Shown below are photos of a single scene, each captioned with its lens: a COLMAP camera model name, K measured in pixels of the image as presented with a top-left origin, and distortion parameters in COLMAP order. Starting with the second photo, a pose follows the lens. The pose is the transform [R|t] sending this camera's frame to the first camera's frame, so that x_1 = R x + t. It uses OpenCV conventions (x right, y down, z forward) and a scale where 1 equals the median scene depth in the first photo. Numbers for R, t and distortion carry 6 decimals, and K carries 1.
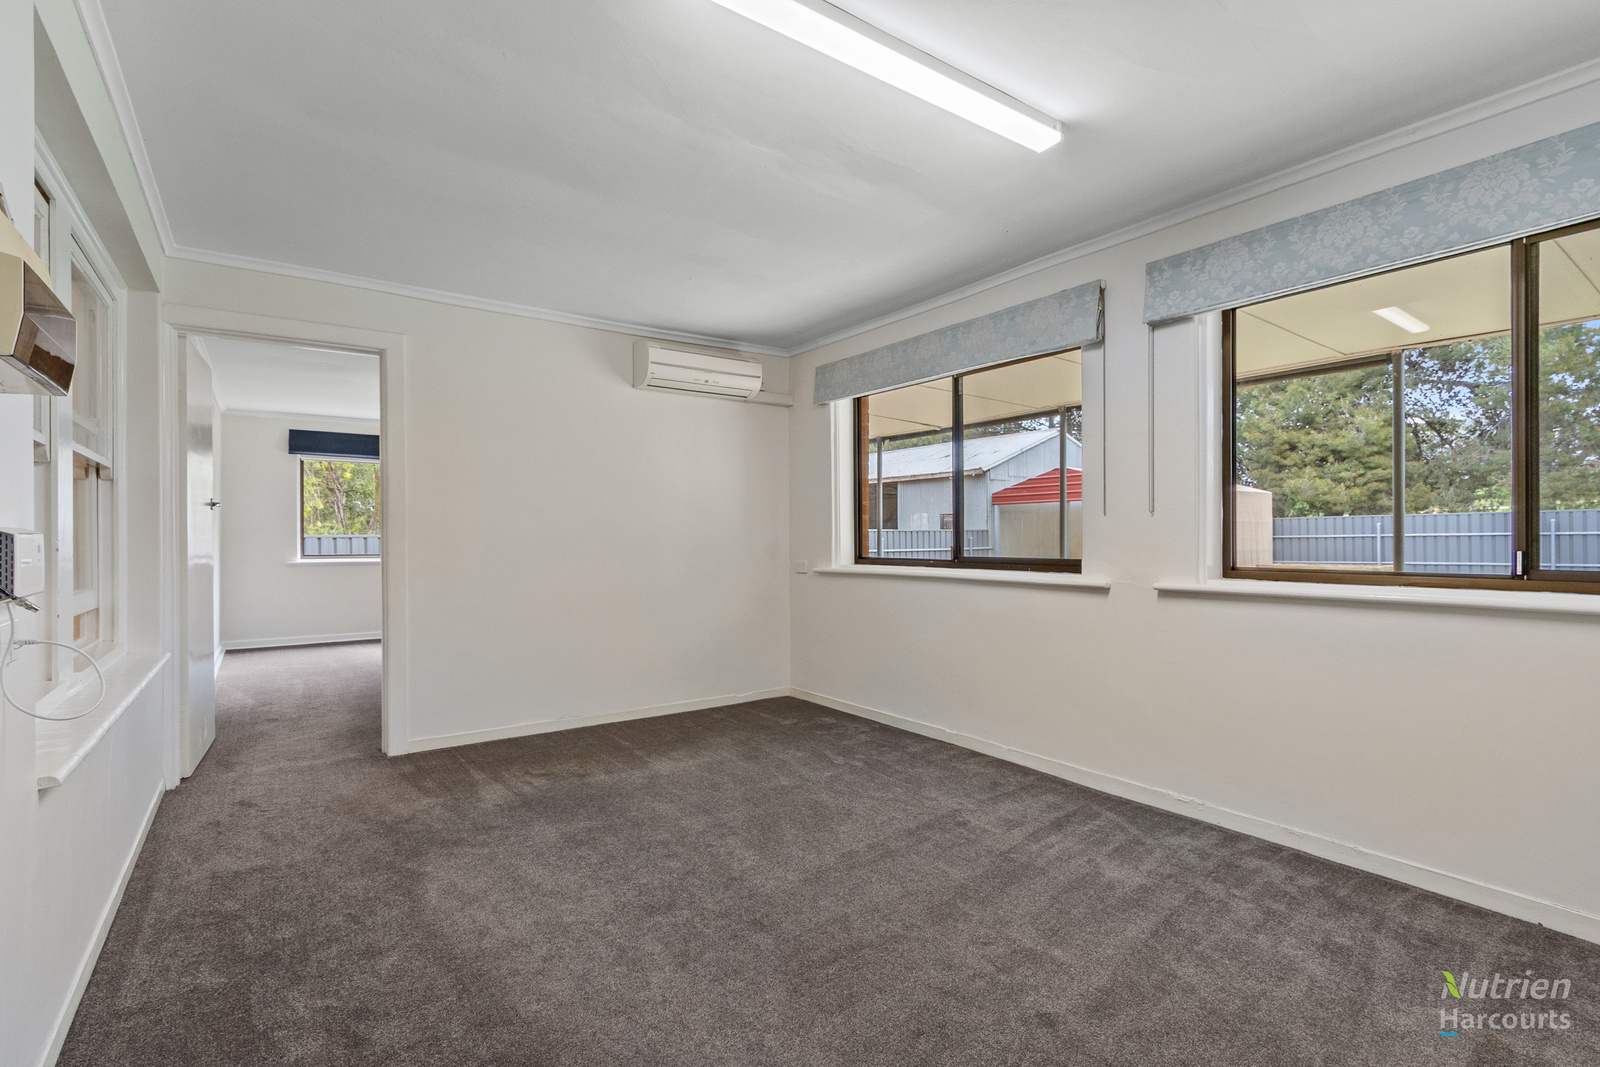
lens RADIAL K [[736.4, 0, 798.2], [0, 736.4, 537.1], [0, 0, 1]] dist [0.002061, -0.000177]
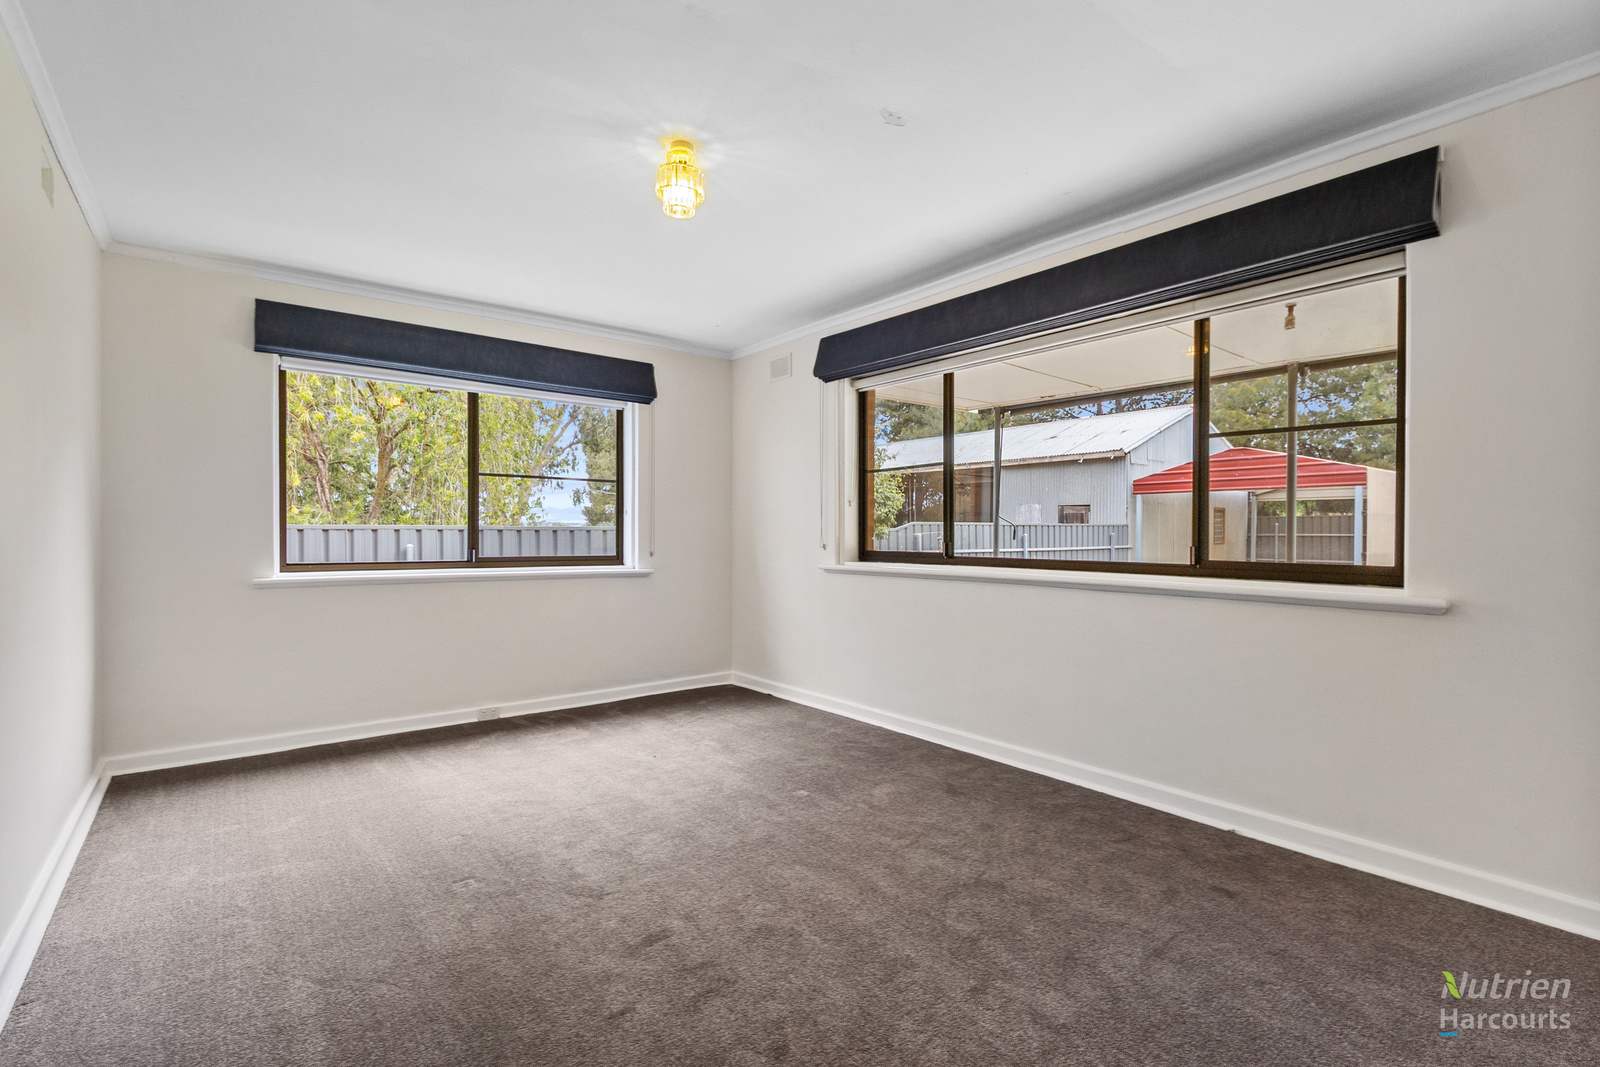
lens RADIAL K [[736.4, 0, 800.5], [0, 736.4, 538.7], [0, 0, 1]] dist [0.002061, -0.000177]
pose [[0.999103, 0.005985, 0.041926, -0.130682], [-0.006421, 0.999927, 0.010280, -0.000256], [-0.041861, -0.010540, 0.999068, 0.185512]]
